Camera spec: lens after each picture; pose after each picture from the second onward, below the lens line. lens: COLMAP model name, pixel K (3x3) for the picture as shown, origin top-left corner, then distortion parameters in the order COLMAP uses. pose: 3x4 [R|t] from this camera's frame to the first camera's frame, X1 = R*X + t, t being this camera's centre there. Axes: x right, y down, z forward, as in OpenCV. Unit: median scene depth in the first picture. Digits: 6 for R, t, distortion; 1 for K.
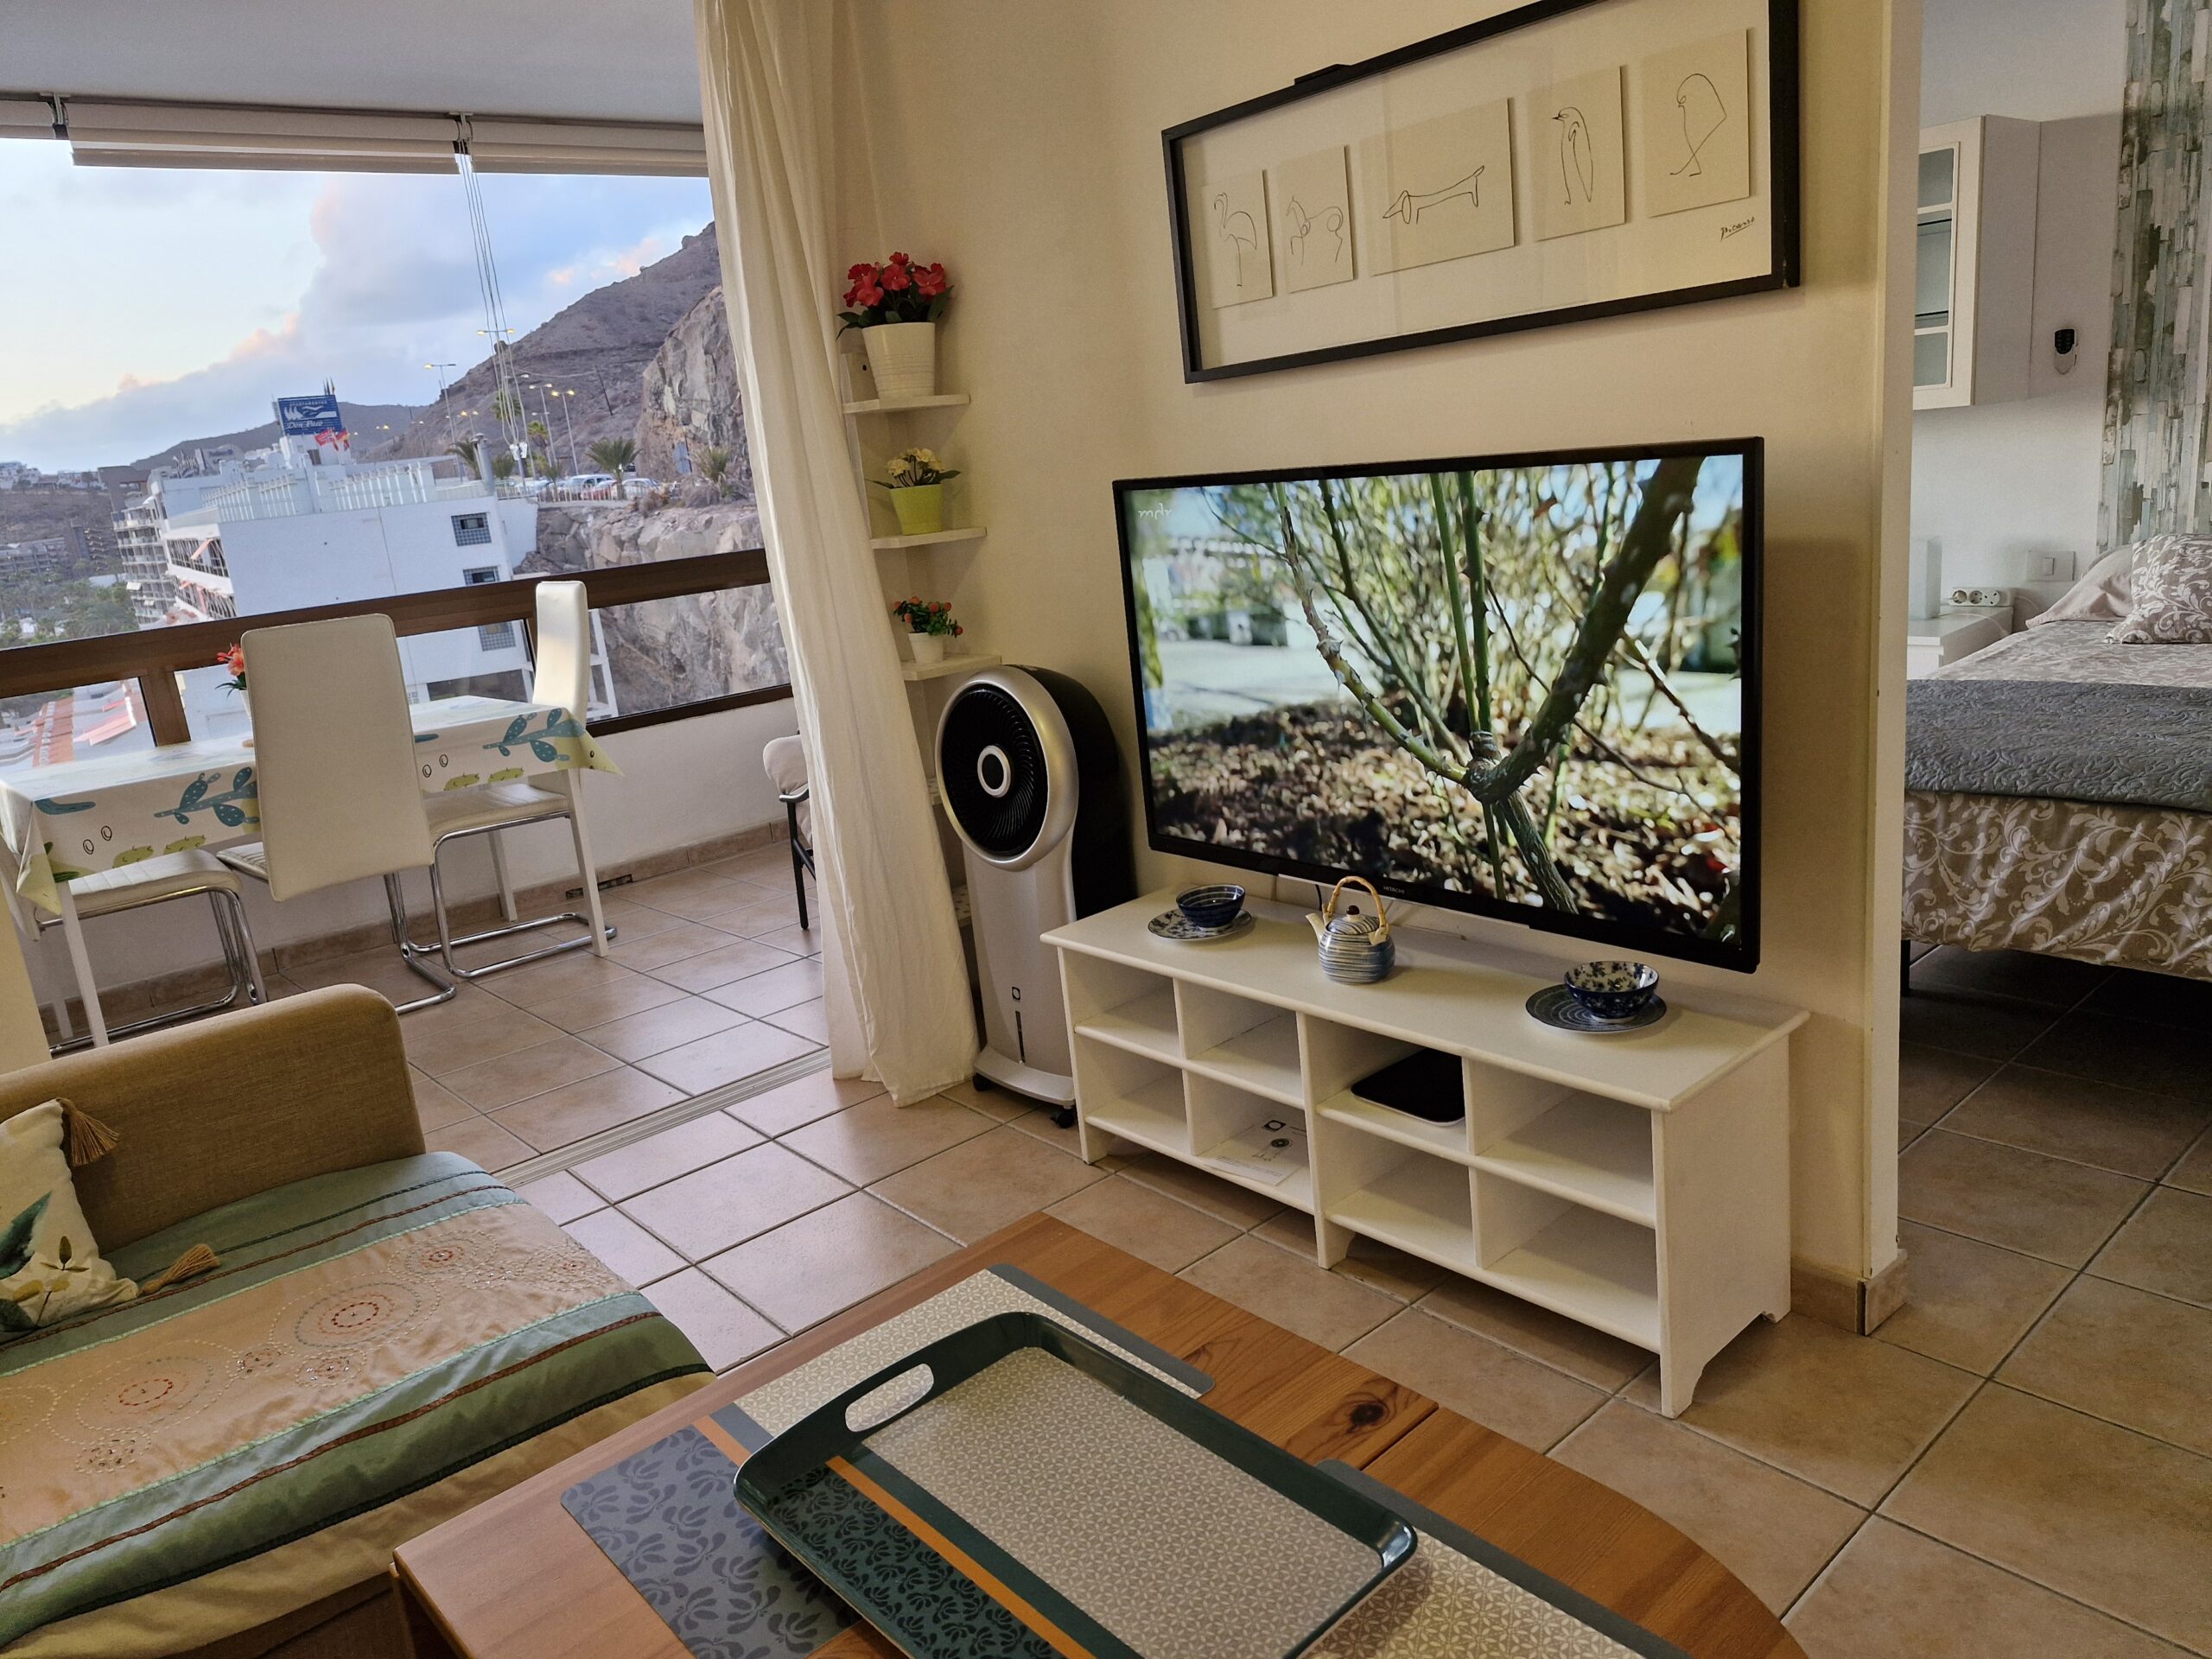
lens RADIAL K [[1547.8, 0, 1106.0], [0, 1547.8, 829.5], [0, 0, 1]] dist [0.007667, -0.003303]
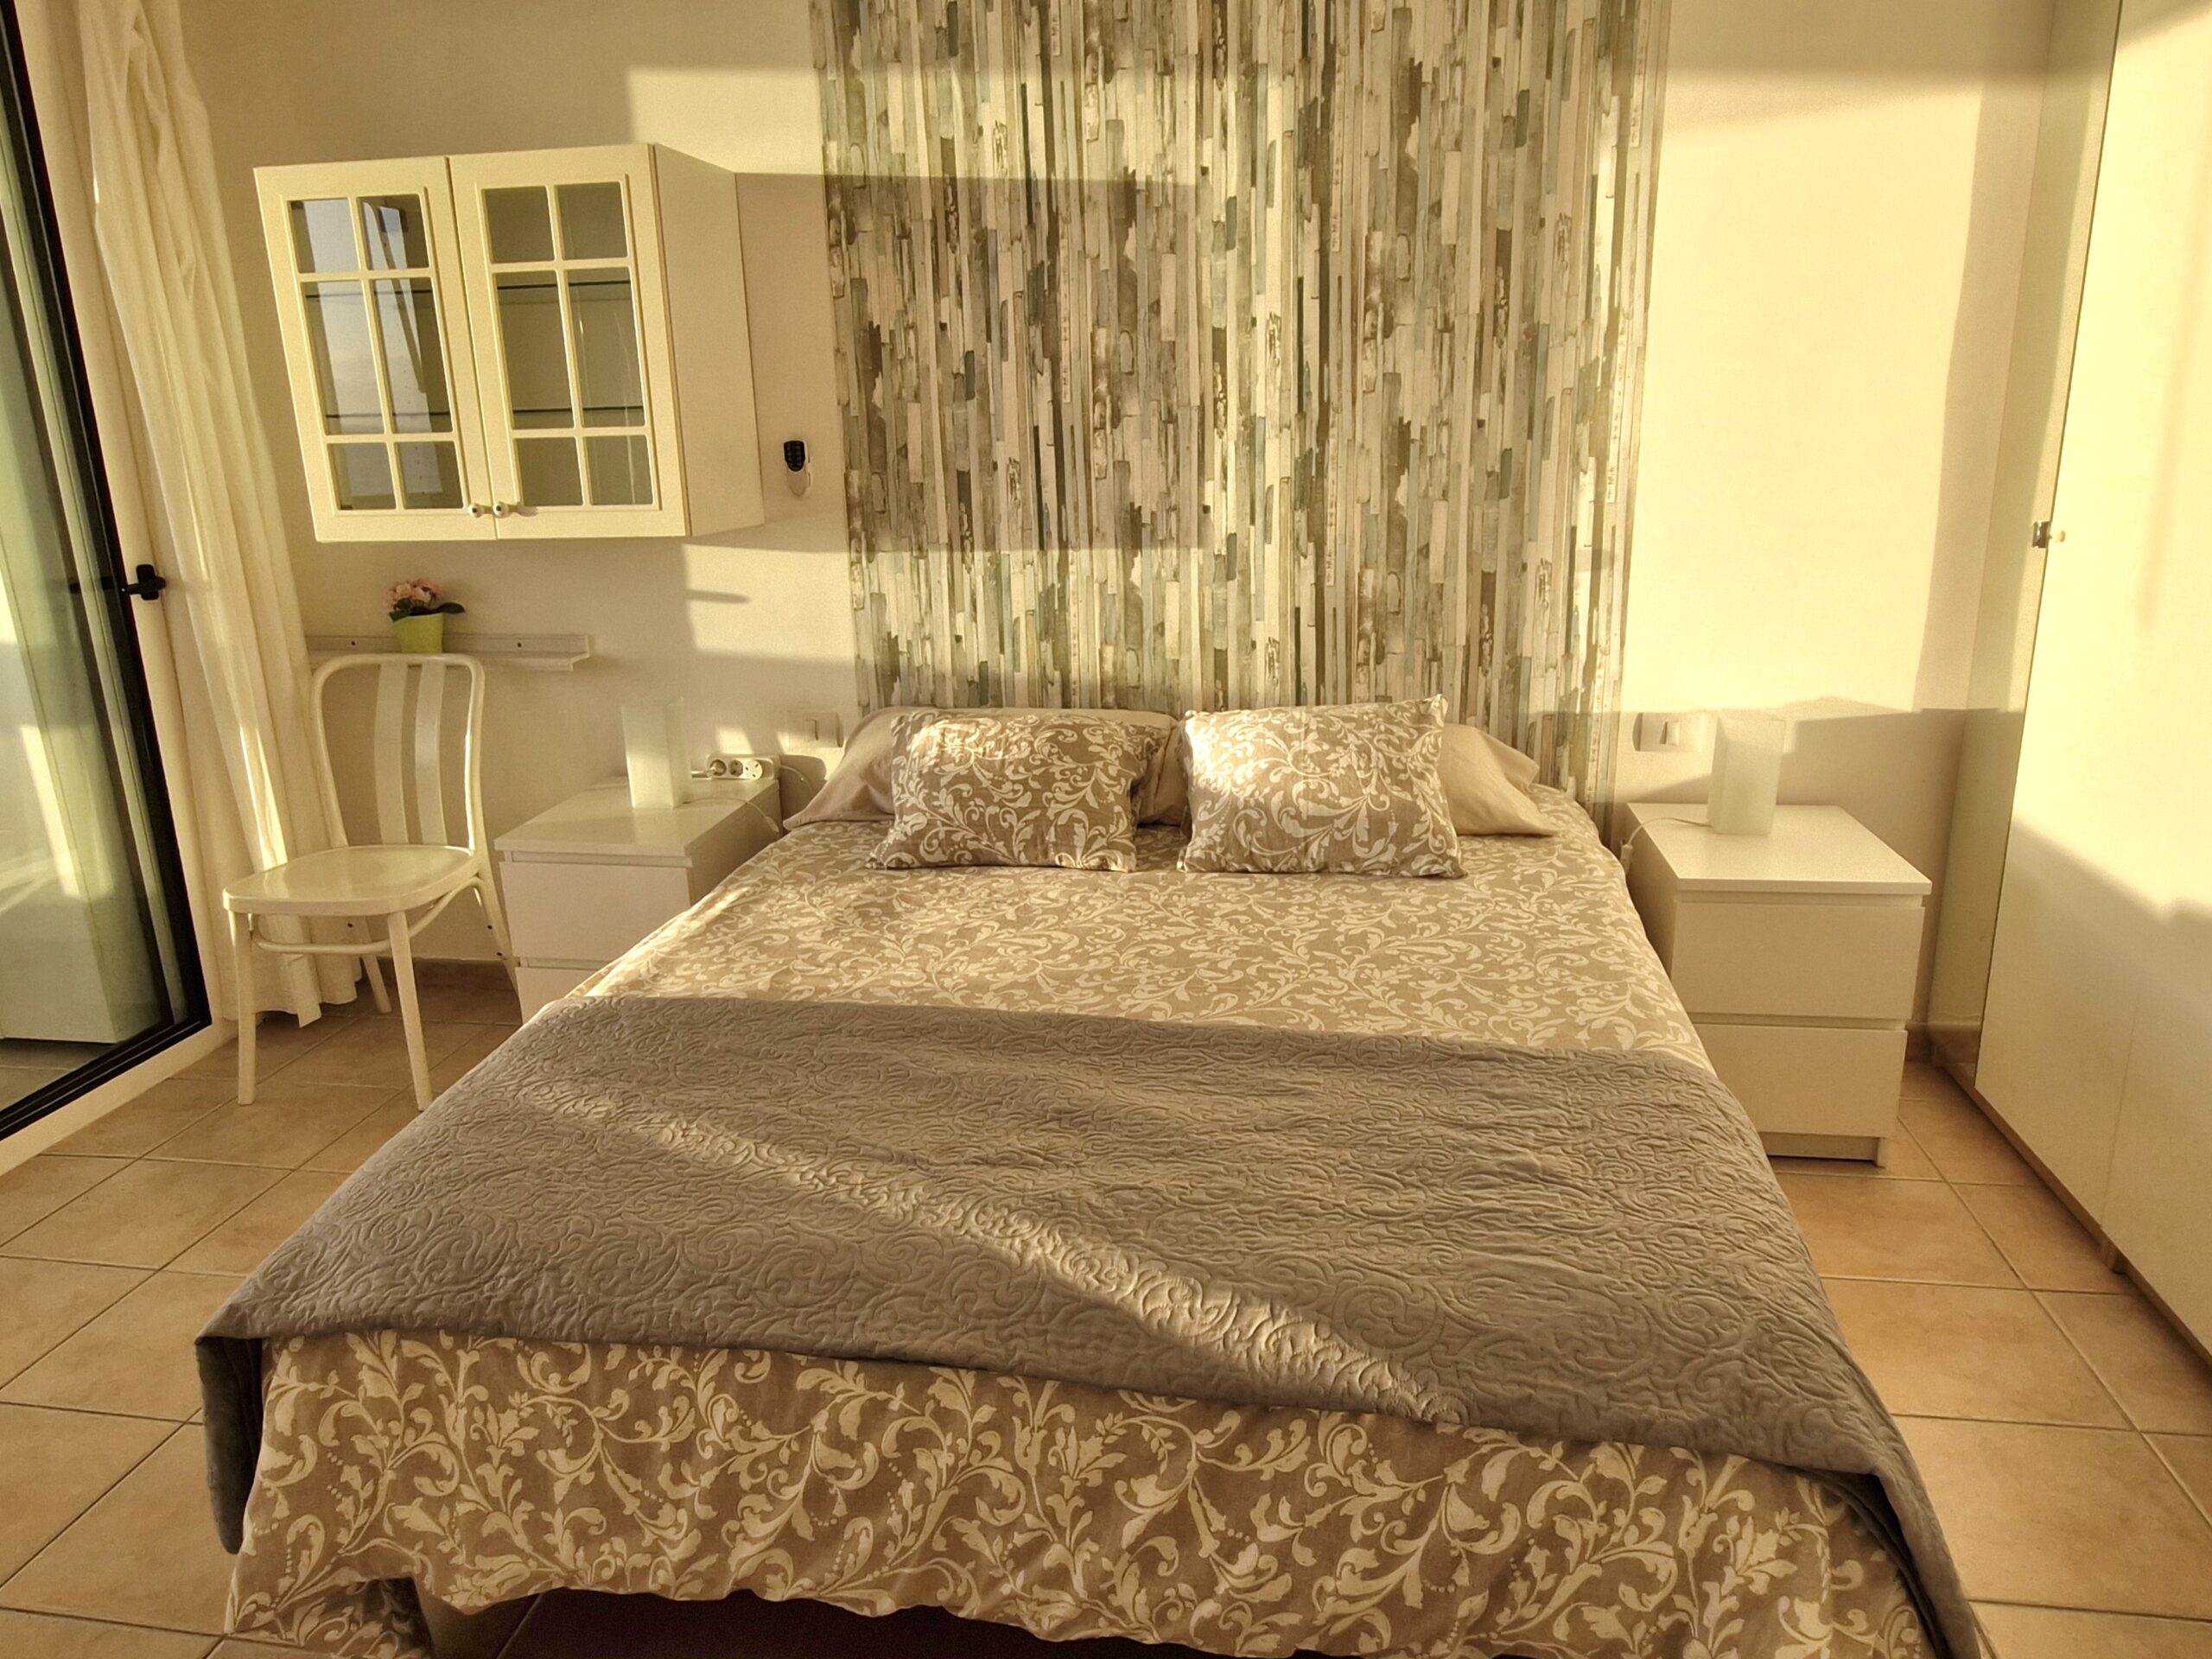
lens RADIAL K [[1471.0, 0, 1106.0], [0, 1471.0, 829.5], [0, 0, 1]] dist [-0.000550, -0.000172]
pose [[0.770381, -0.095657, 0.630367, 0.380530], [0.100913, 0.994513, 0.027588, -0.198248], [-0.629547, 0.042359, 0.775807, 0.496496]]
